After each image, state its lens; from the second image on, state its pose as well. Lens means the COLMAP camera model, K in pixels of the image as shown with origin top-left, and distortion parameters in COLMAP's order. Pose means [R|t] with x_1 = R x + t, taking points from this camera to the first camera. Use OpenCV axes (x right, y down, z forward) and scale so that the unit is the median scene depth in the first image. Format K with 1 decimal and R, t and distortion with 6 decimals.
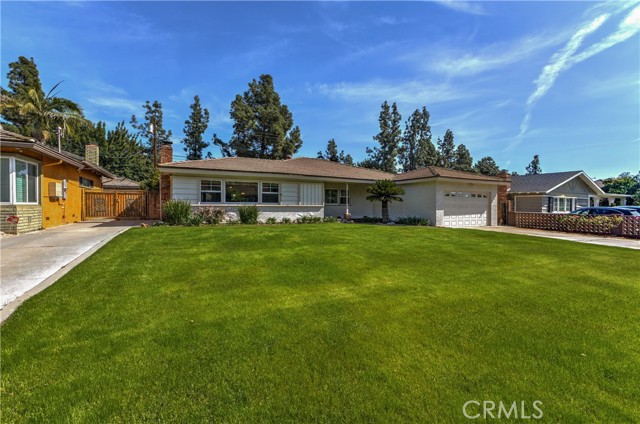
lens RADIAL K [[276.3, 0, 318.3], [0, 276.3, 208.4], [0, 0, 1]] dist [0.010603, -0.001406]
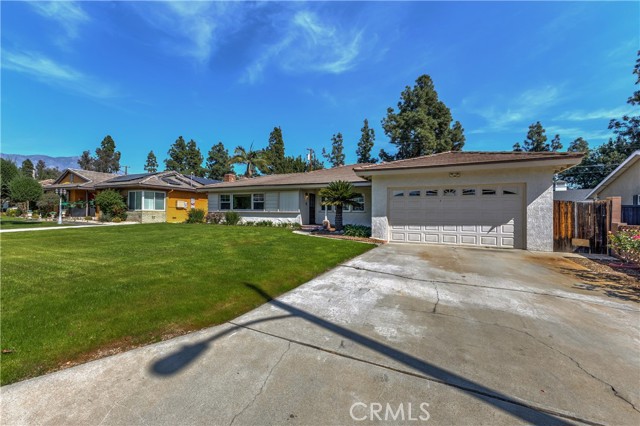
lens RADIAL K [[276.3, 0, 318.9], [0, 276.3, 213.9], [0, 0, 1]] dist [0.010603, -0.001406]
pose [[0.598937, -0.002730, -0.800791, 0.898398], [-0.017339, 0.999716, -0.016377, 0.013600], [0.800608, 0.023694, 0.598720, 0.433407]]
